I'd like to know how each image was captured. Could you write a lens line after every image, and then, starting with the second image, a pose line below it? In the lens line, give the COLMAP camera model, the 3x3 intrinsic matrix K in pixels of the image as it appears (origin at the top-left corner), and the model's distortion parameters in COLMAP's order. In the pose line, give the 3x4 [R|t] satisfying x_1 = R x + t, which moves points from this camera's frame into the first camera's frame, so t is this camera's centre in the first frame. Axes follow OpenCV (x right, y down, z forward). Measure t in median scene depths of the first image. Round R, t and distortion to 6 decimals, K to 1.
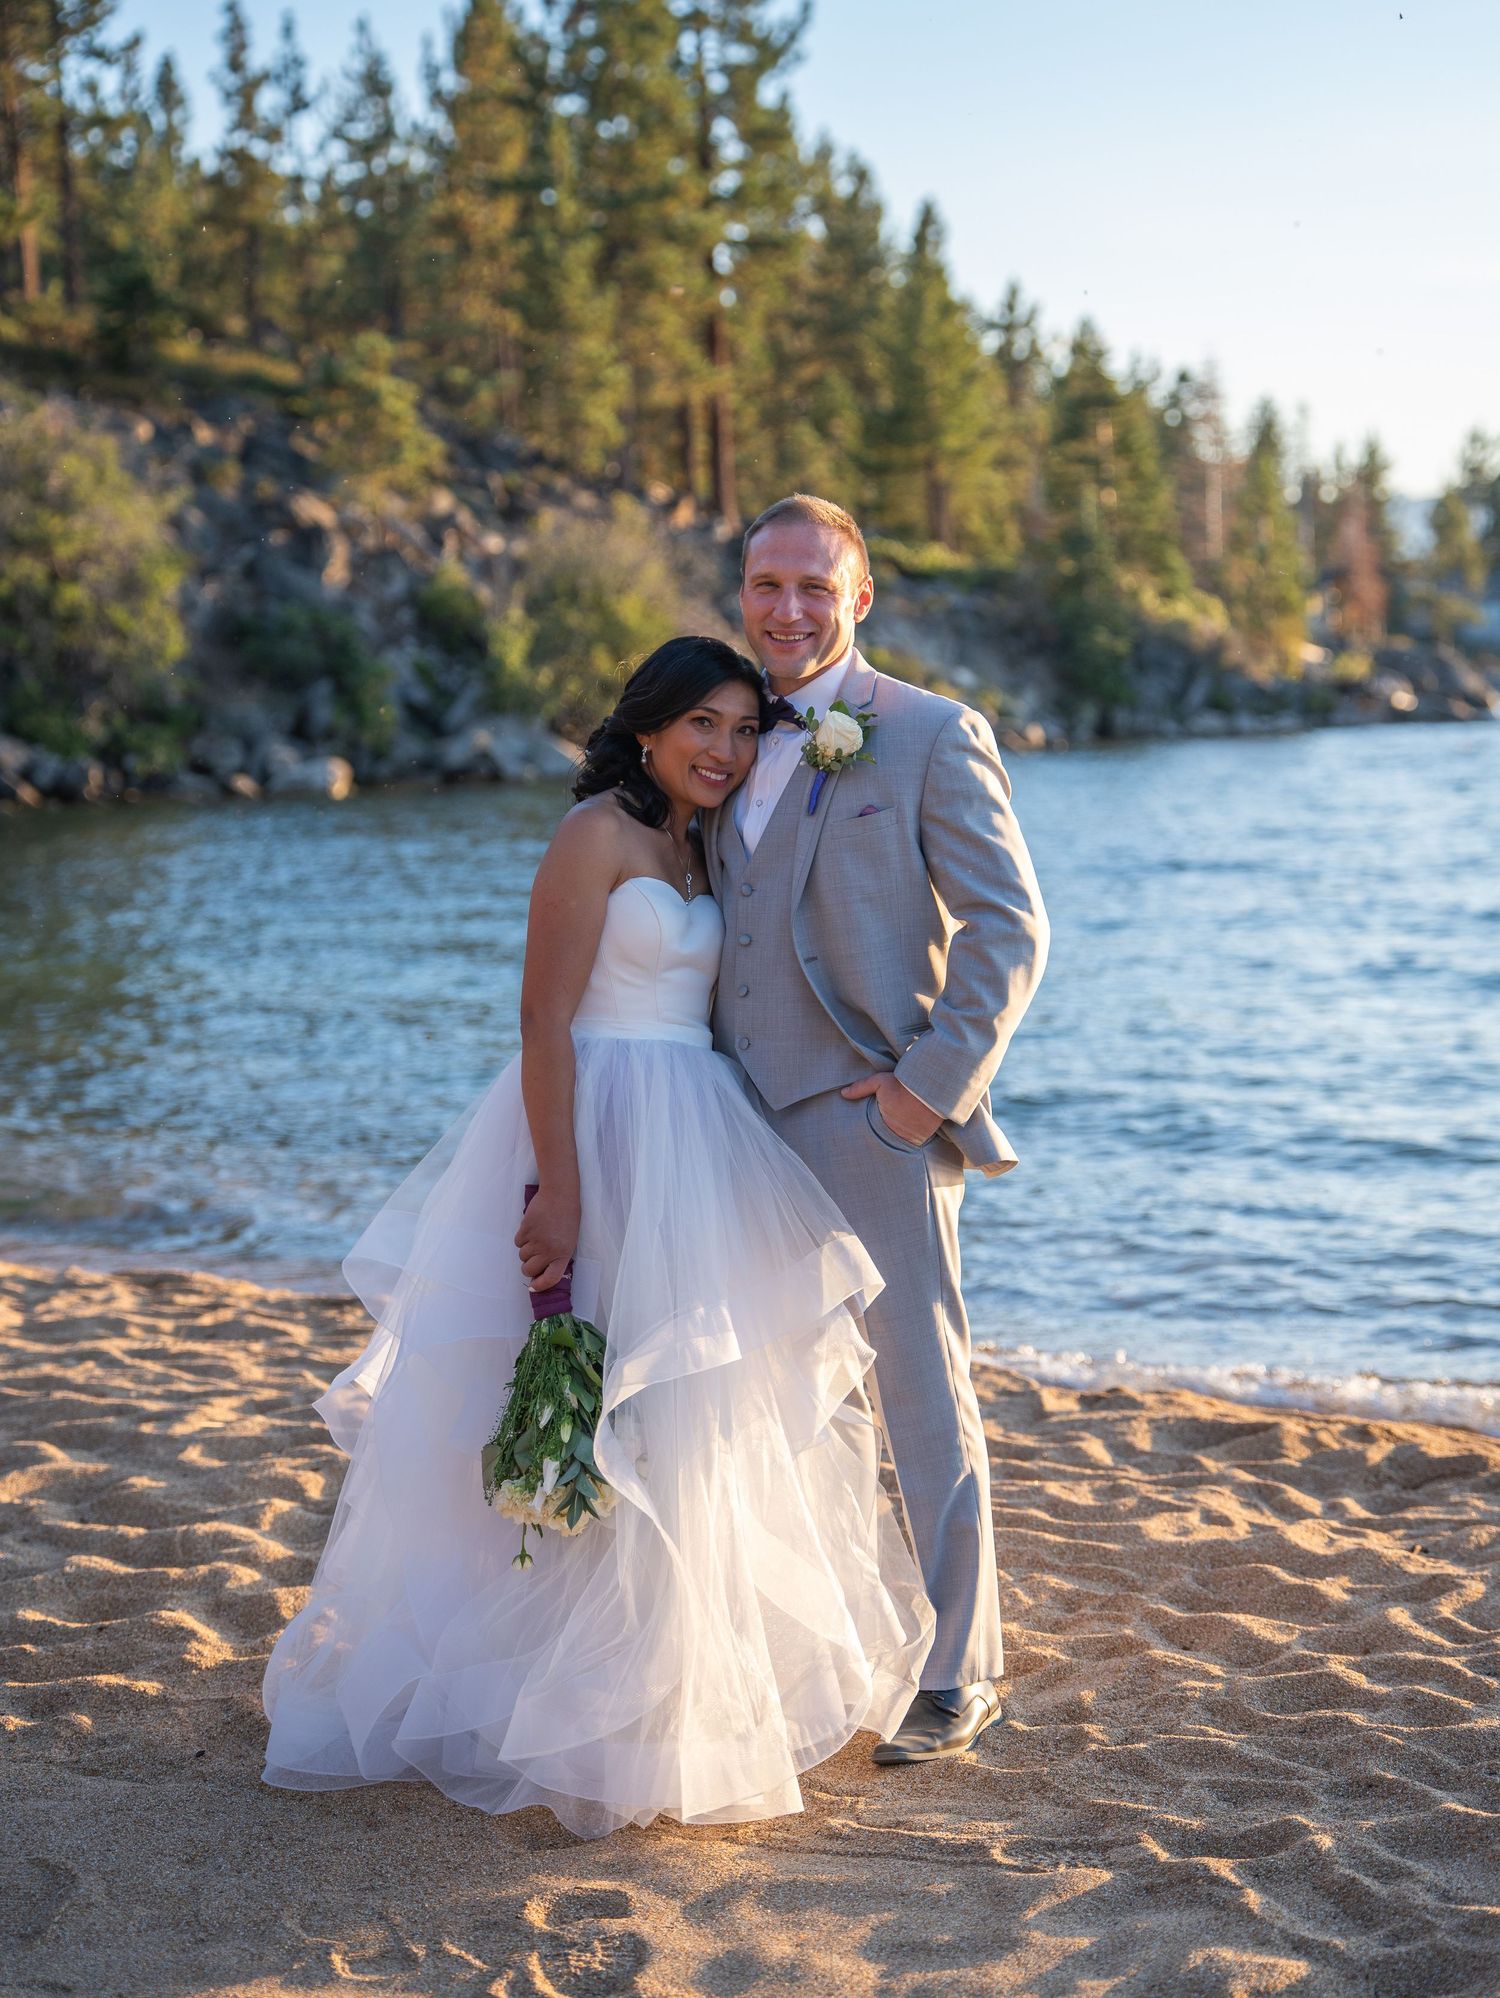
lens RADIAL K [[3496.5, 0, 750.7], [0, 3496.5, 997.5], [0, 0, 1]] dist [0.007640, 0.000000]
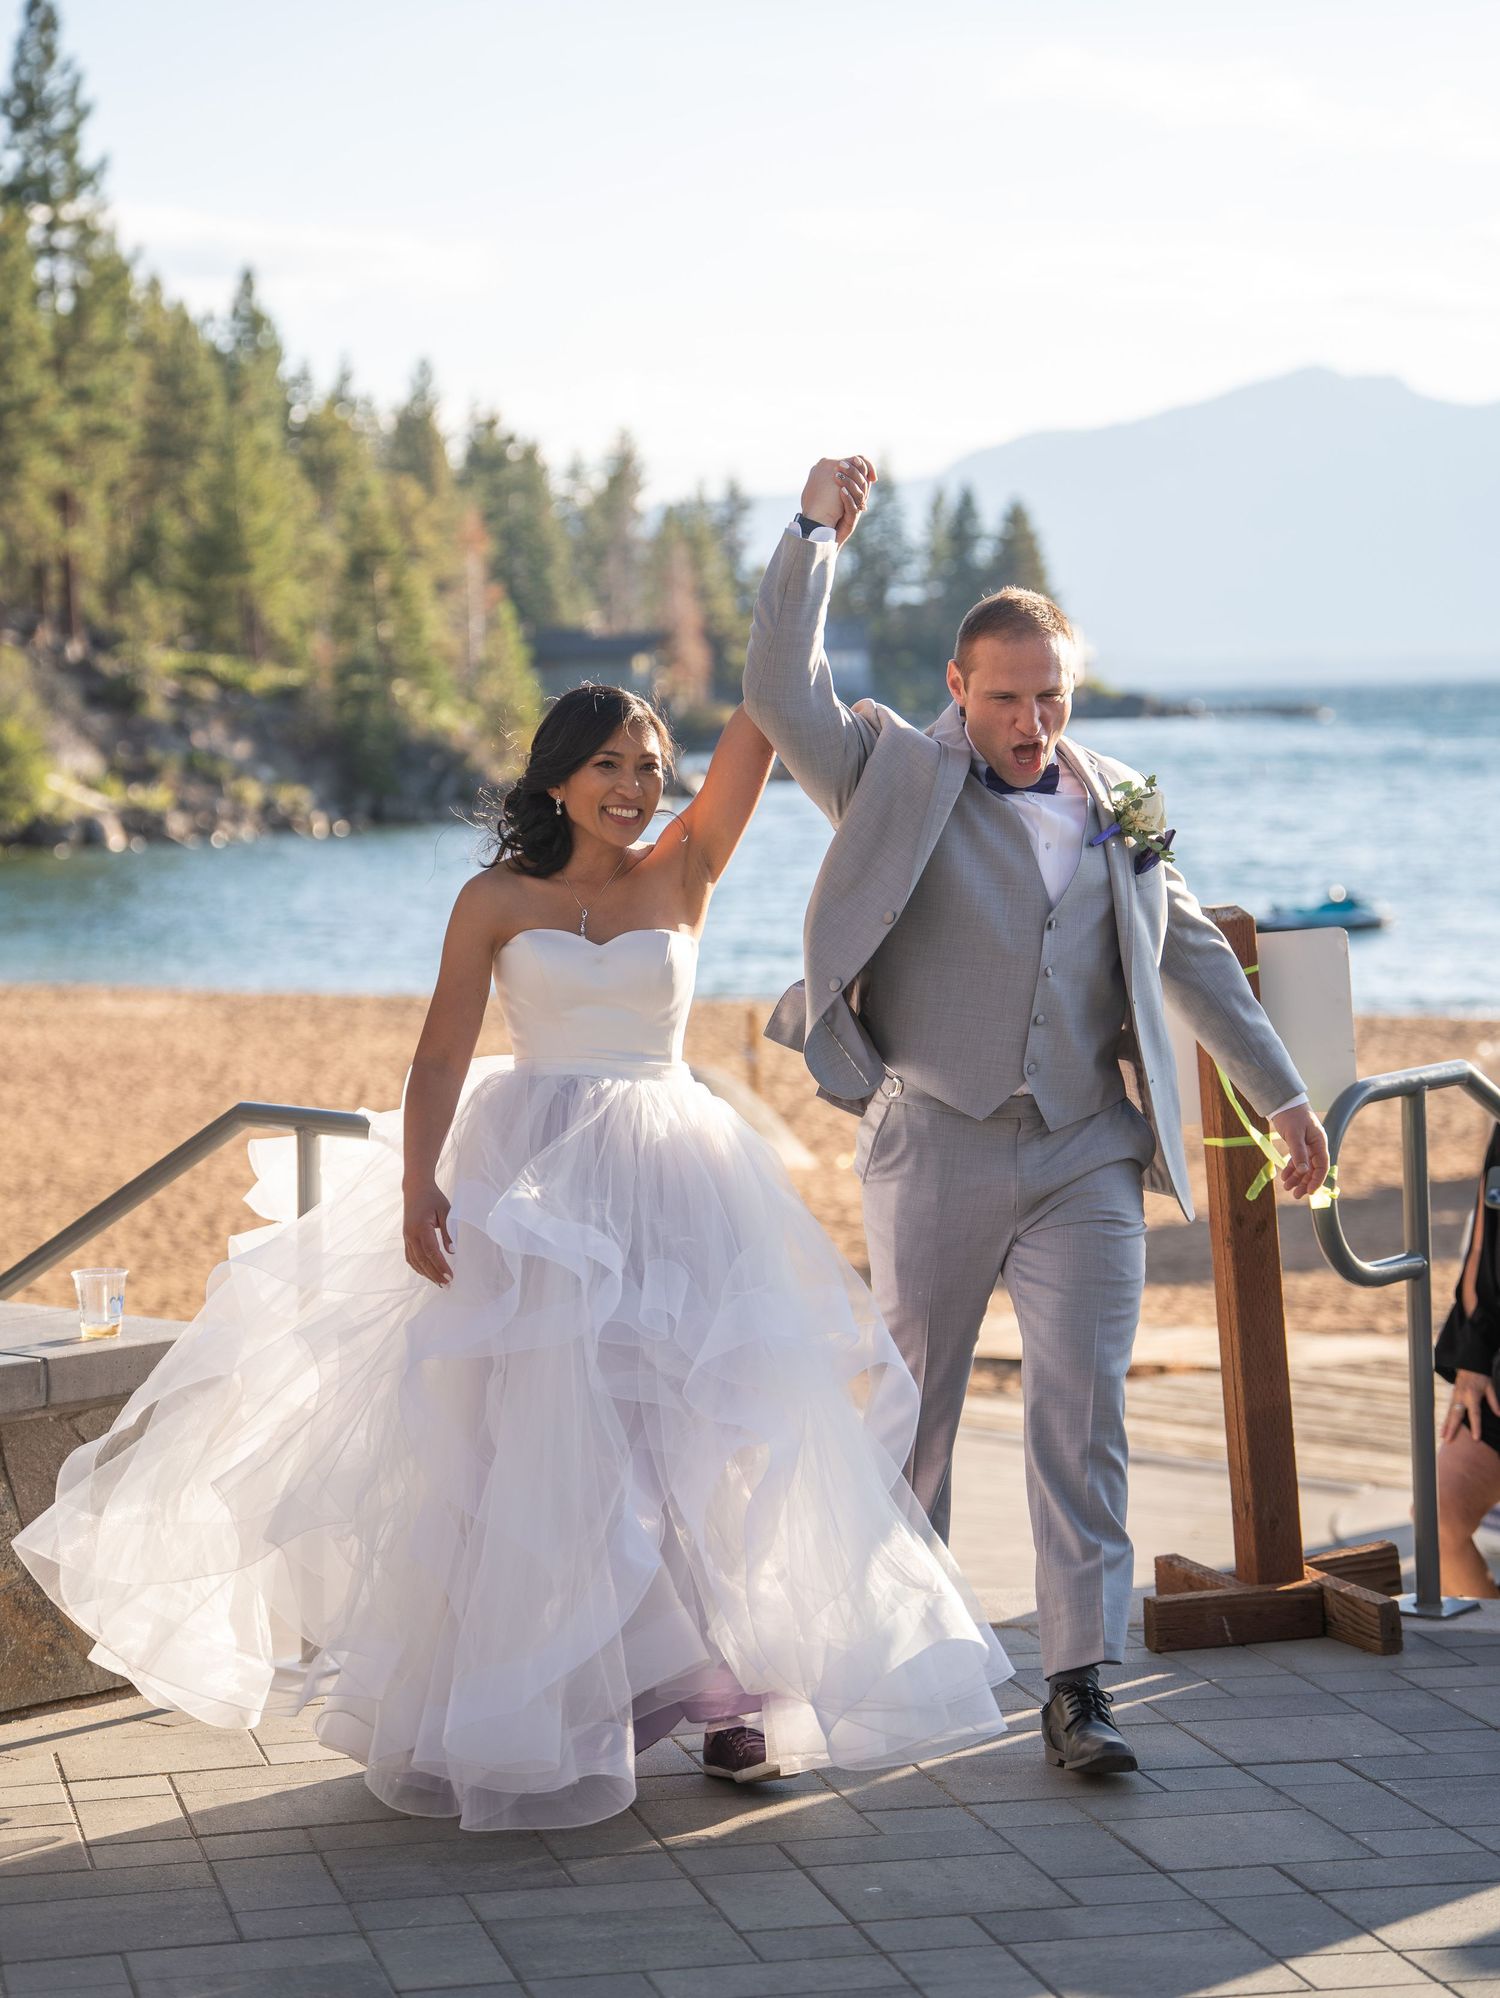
lens RADIAL K [[4297.2, 0, 752.8], [0, 4297.2, 995.9], [0, 0, 1]] dist [0.346758, 0.000000]
pose [[0.987314, 0.005499, 0.158686, -0.013657], [-0.002306, 0.999791, -0.020295, 0.021373], [-0.158765, 0.019672, 0.987120, -0.566136]]
